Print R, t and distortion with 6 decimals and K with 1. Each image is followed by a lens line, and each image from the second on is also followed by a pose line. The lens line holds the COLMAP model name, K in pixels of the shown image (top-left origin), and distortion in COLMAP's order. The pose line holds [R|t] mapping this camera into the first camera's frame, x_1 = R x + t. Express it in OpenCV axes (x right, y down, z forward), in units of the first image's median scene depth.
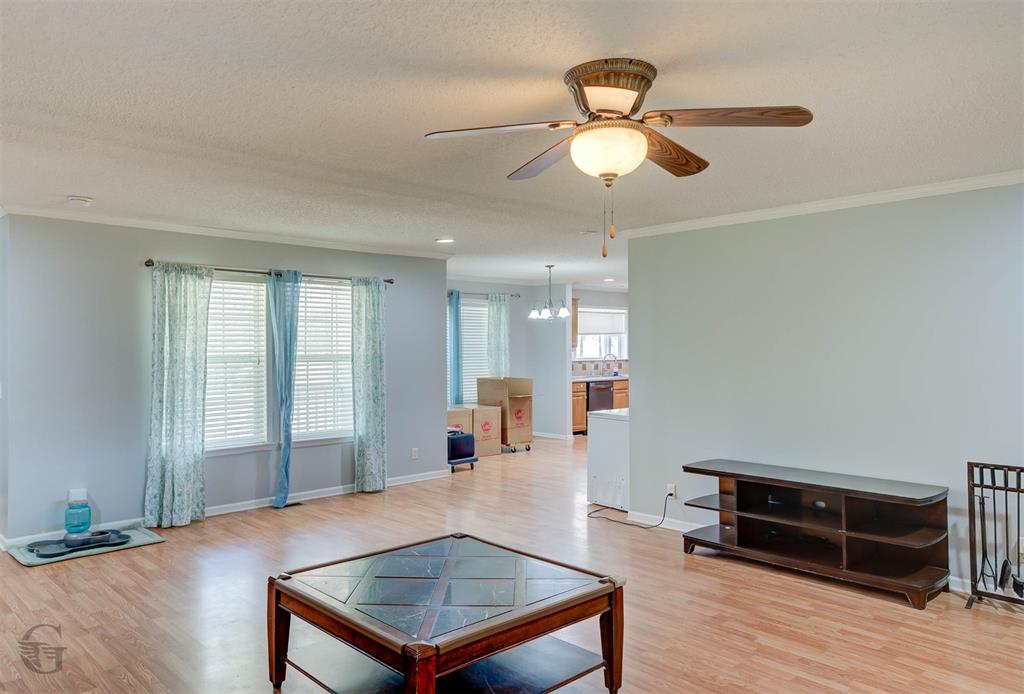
lens RADIAL K [[747.7, 0, 508.4], [0, 747.7, 343.3], [0, 0, 1]] dist [-0.002932, -0.000603]
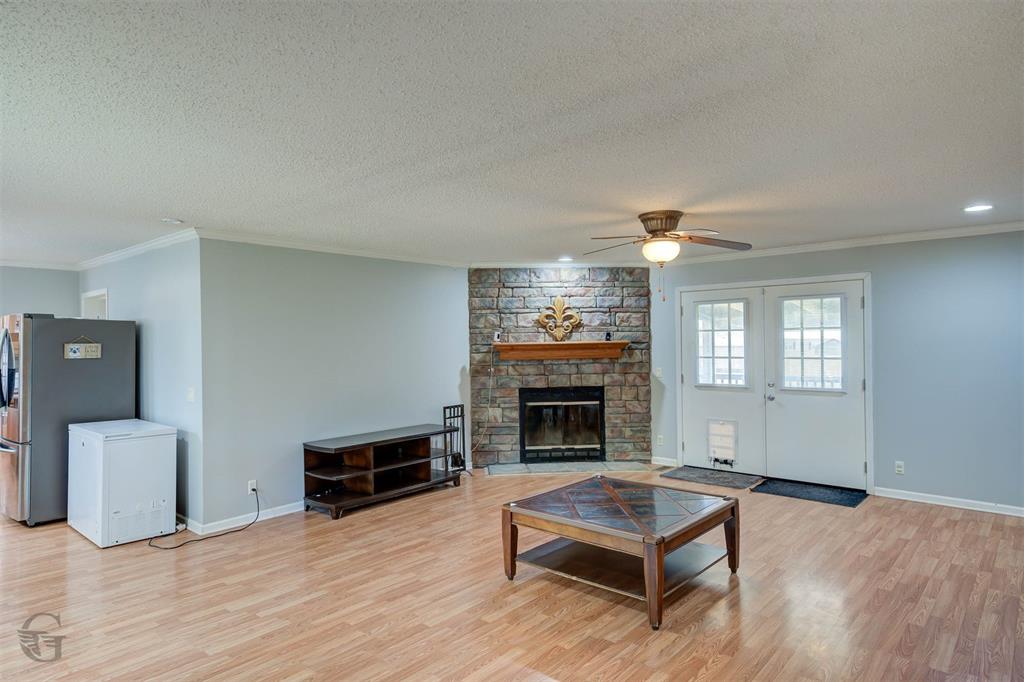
lens RADIAL K [[607.0, 0, 509.1], [0, 607.0, 342.1], [0, 0, 1]] dist [0.029870, 0.002344]
pose [[-0.085220, -0.006504, 0.996341, -0.887098], [0.017437, 0.999816, 0.008018, -0.013905], [-0.996210, 0.018056, -0.085090, 0.911794]]
